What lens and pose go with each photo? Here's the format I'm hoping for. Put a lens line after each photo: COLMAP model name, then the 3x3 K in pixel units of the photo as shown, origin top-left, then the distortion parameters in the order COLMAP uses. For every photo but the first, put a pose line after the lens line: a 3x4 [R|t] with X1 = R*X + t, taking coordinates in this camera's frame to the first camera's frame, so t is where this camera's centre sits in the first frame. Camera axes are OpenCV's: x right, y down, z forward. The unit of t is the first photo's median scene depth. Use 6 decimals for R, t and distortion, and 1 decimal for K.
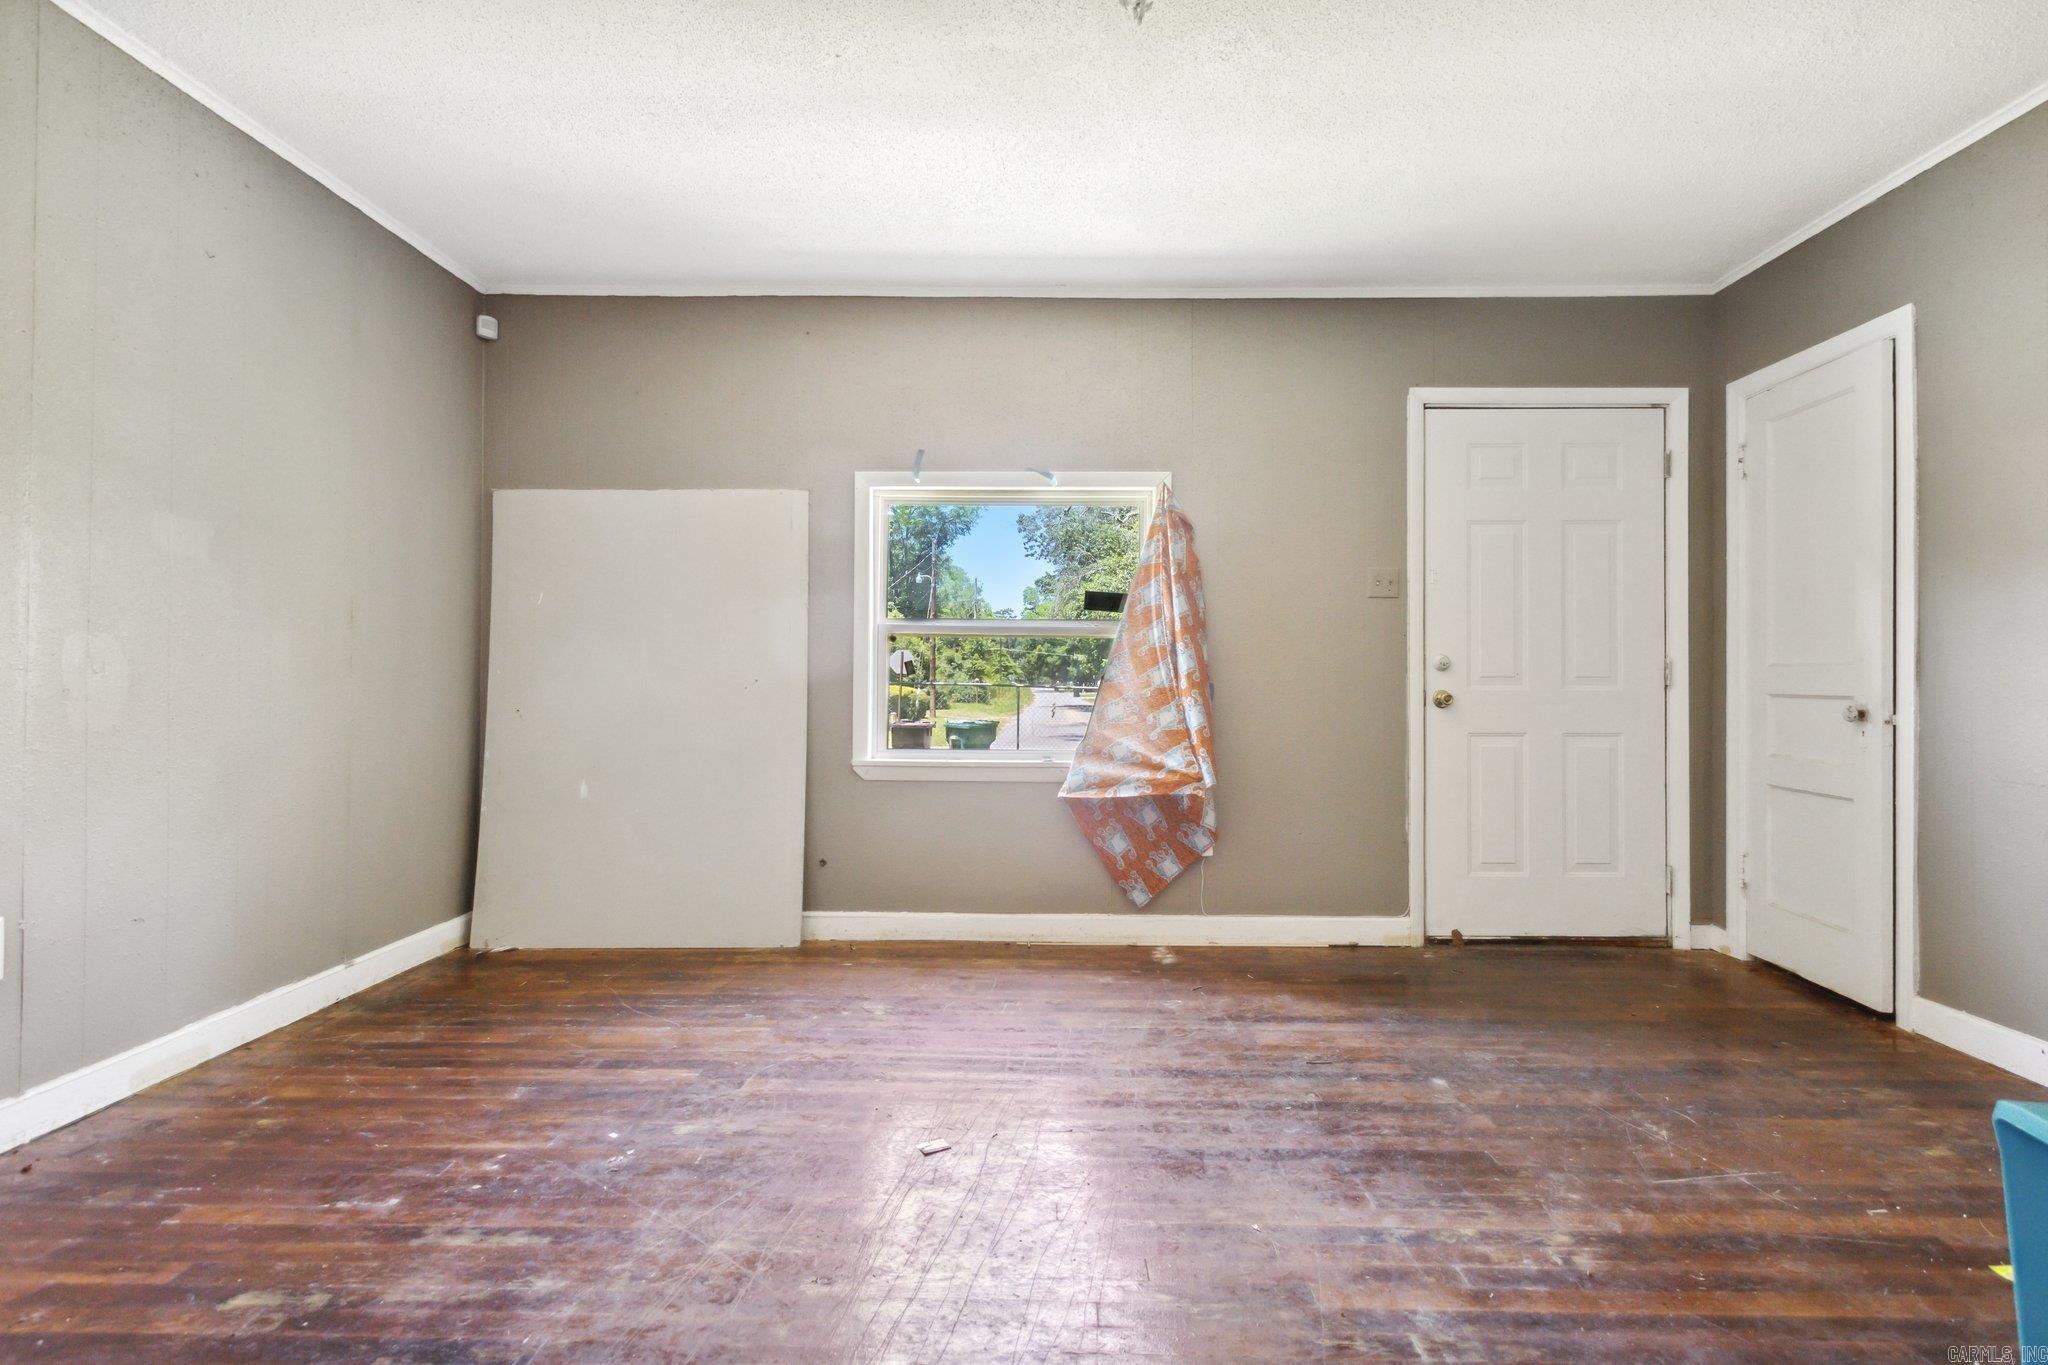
lens RADIAL K [[925.6, 0, 1039.6], [0, 925.6, 677.7], [0, 0, 1]] dist [0.001859, 0.000074]
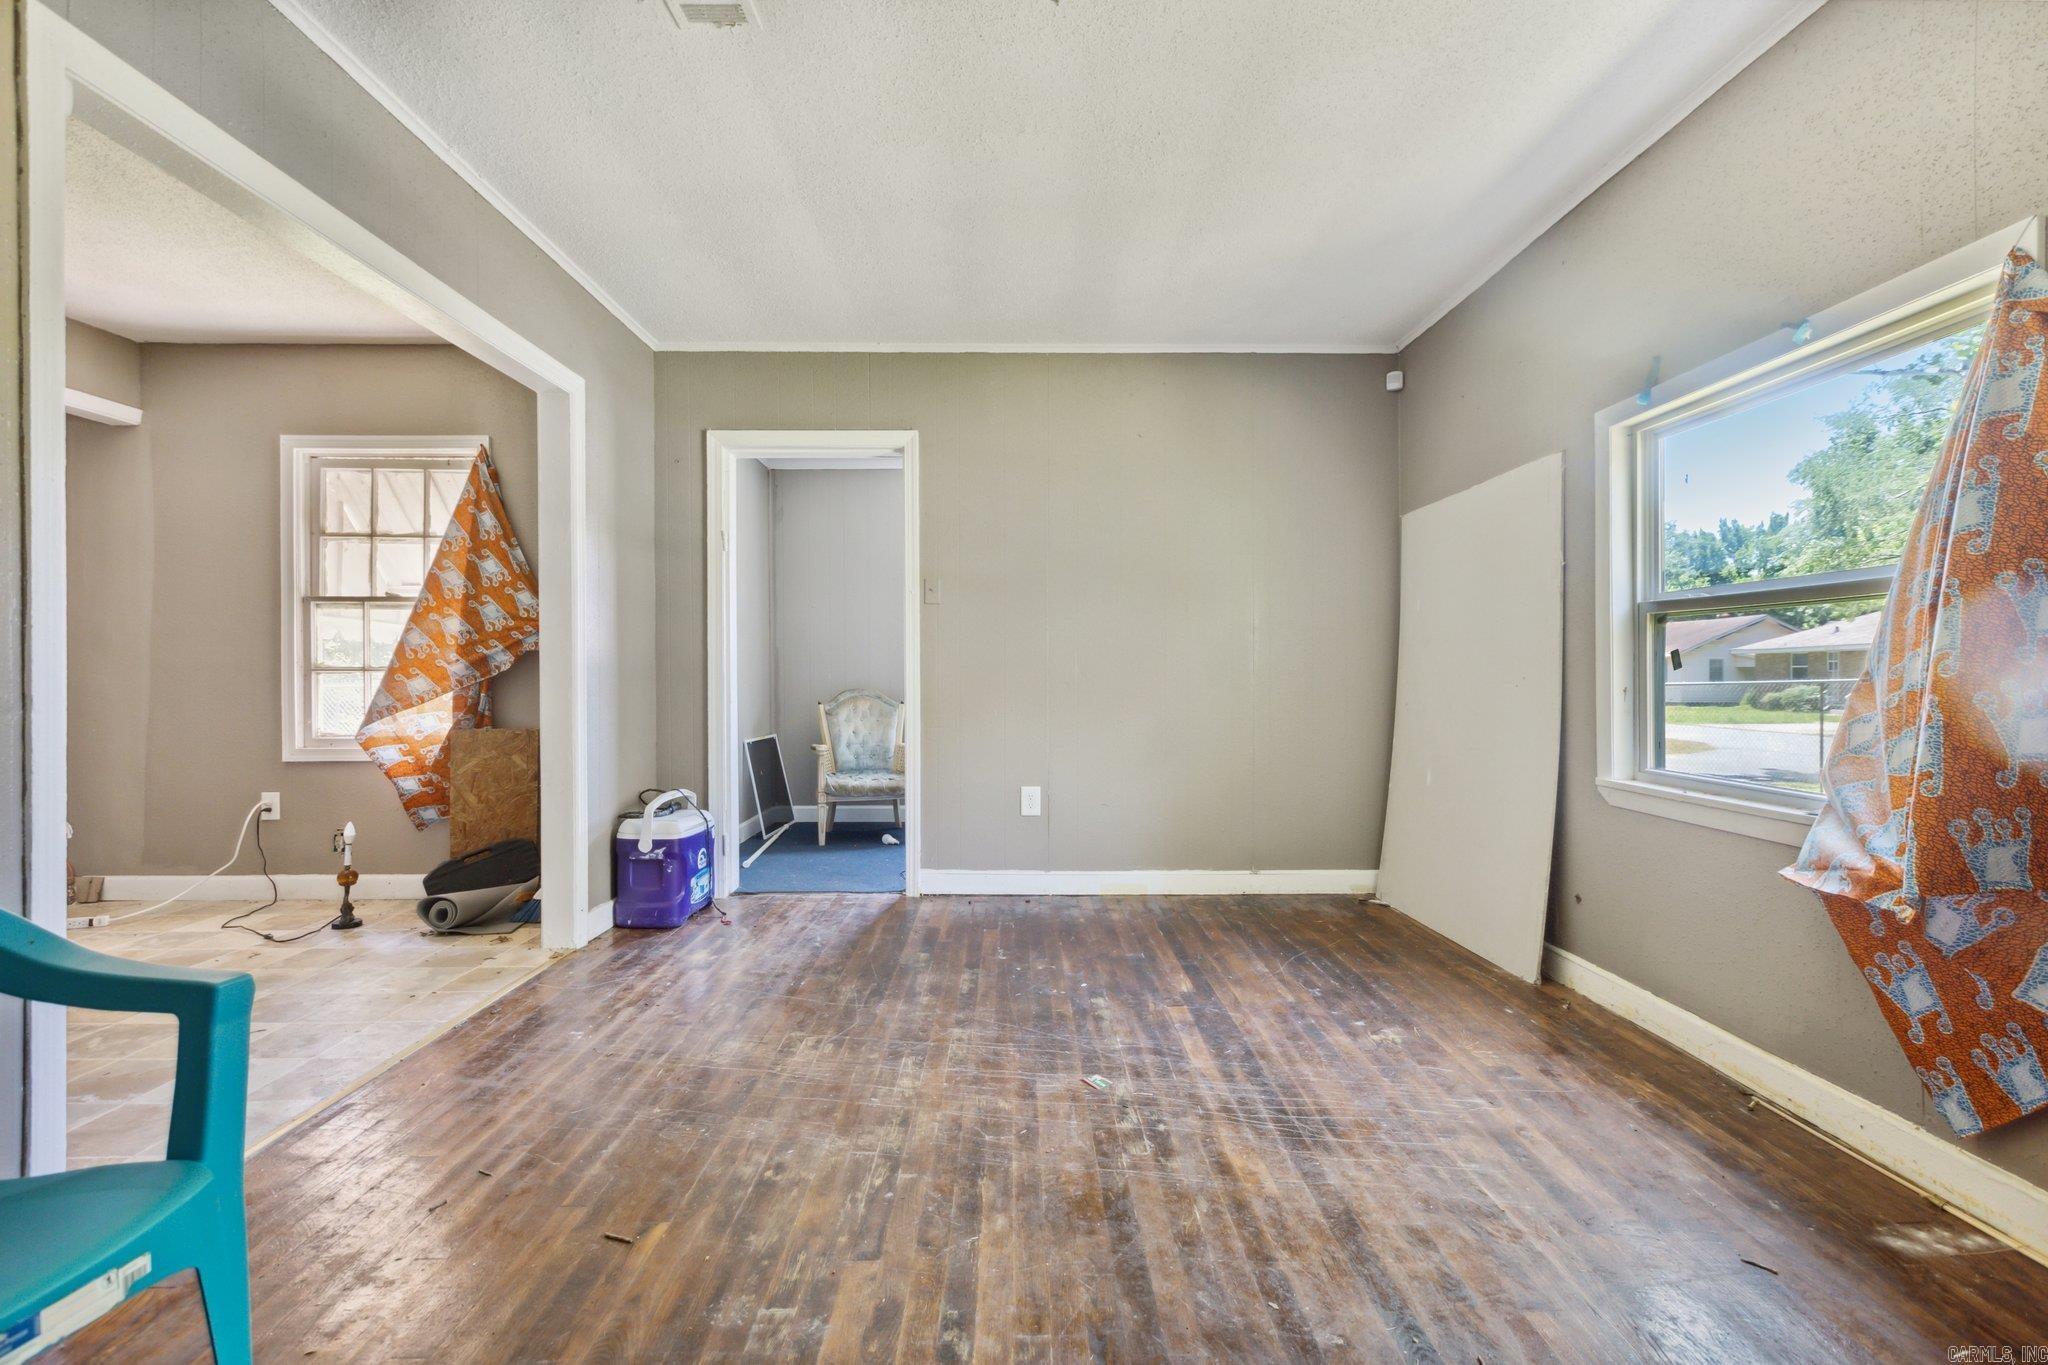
lens RADIAL K [[925.6, 0, 1037.2], [0, 925.6, 682.2], [0, 0, 1]] dist [0.001859, 0.000074]
pose [[0.045270, 0.001881, -0.998973, 0.721465], [0.003039, 0.999993, 0.002020, 0.005244], [0.998970, -0.003128, 0.045264, 0.613745]]
